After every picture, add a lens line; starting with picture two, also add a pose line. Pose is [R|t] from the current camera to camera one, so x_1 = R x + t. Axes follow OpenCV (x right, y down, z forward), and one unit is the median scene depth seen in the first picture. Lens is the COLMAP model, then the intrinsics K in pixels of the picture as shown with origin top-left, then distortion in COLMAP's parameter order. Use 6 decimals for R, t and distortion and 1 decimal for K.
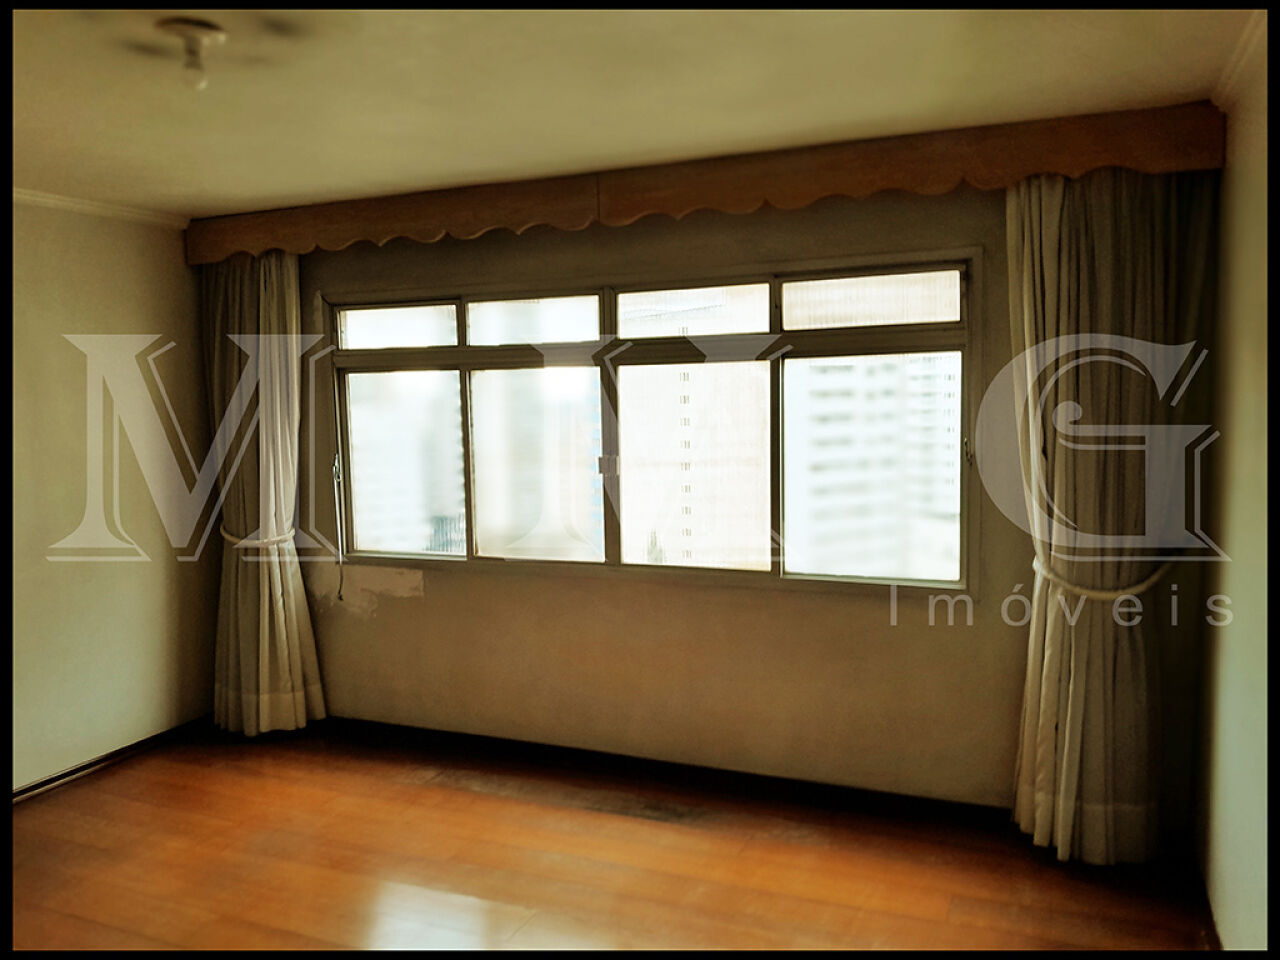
lens RADIAL K [[978.4, 0, 627.3], [0, 978.4, 483.0], [0, 0, 1]] dist [0.025824, -0.066410]
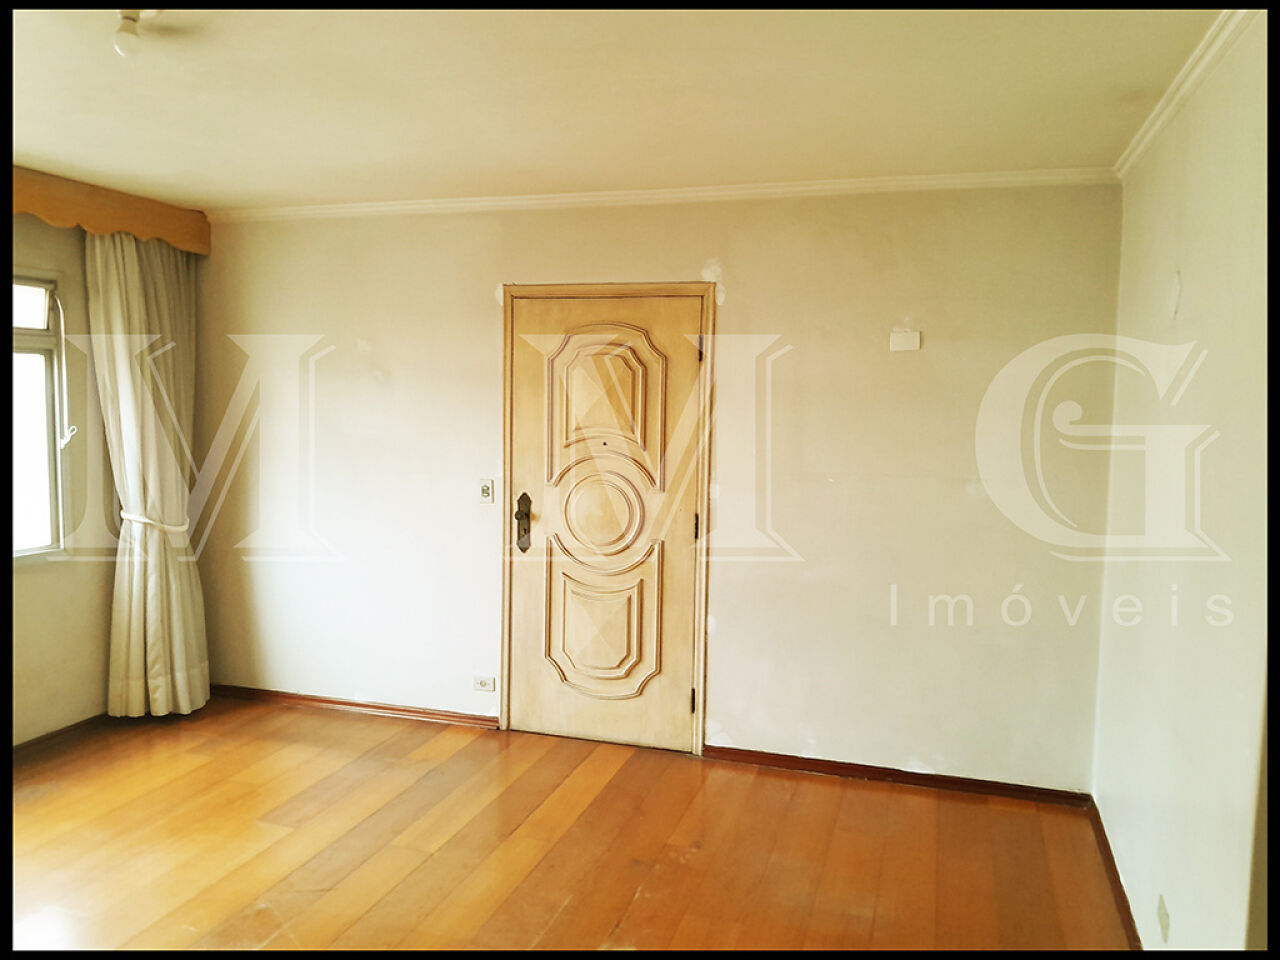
lens RADIAL K [[978.4, 0, 649.3], [0, 978.4, 489.4], [0, 0, 1]] dist [0.025824, -0.066410]
pose [[-0.105713, -0.078980, 0.991255, -0.829323], [0.070755, 0.993717, 0.086722, -0.018700], [-0.991876, 0.079304, -0.099460, 0.345468]]
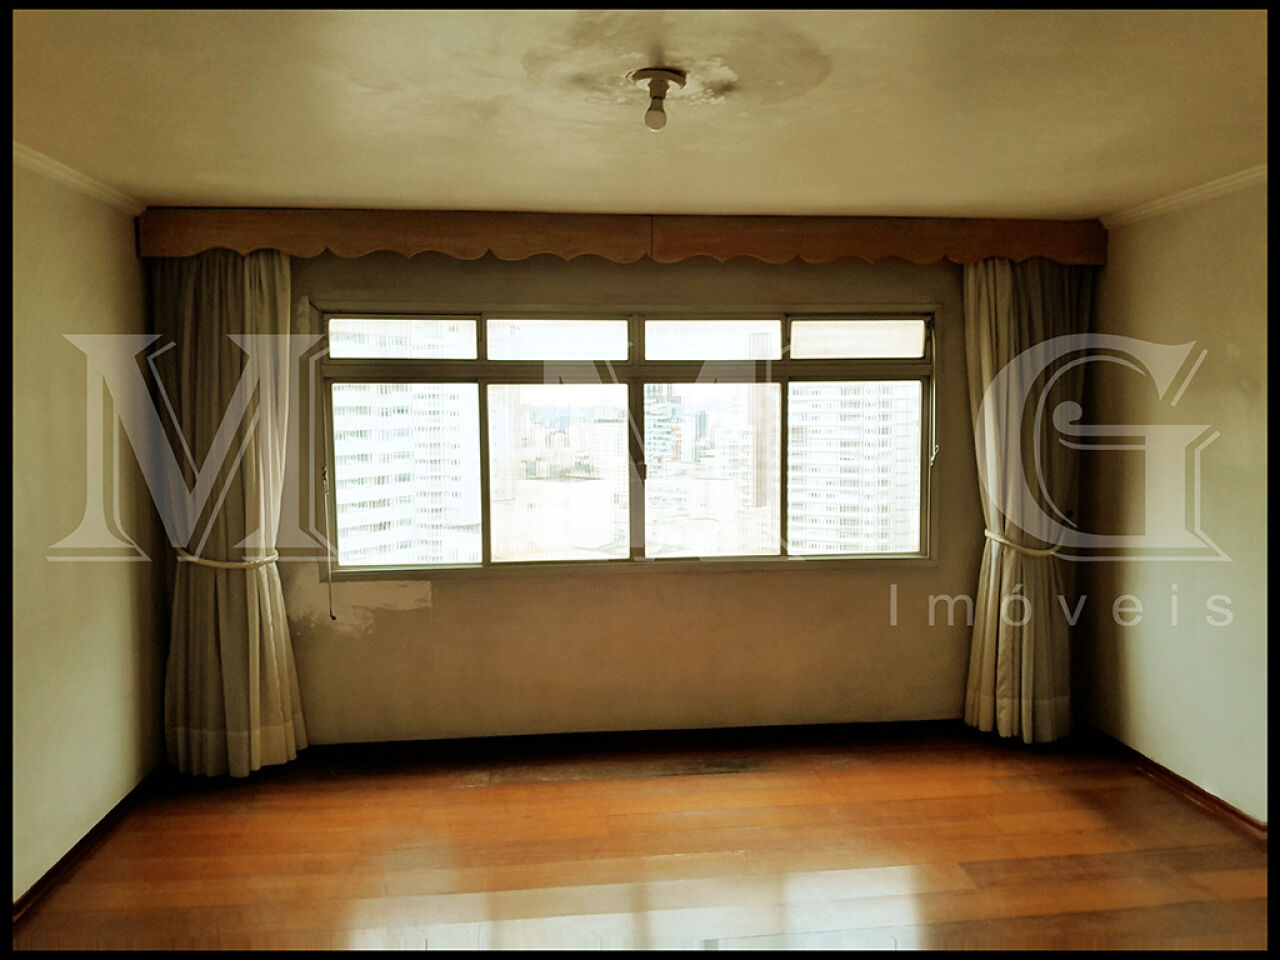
lens RADIAL K [[978.4, 0, 620.6], [0, 978.4, 475.0], [0, 0, 1]] dist [0.025824, -0.066410]
pose [[0.876502, -0.019304, 0.481010, -0.585079], [0.031319, 0.999365, -0.016963, 0.004184], [-0.480377, 0.029933, 0.876551, 0.025995]]
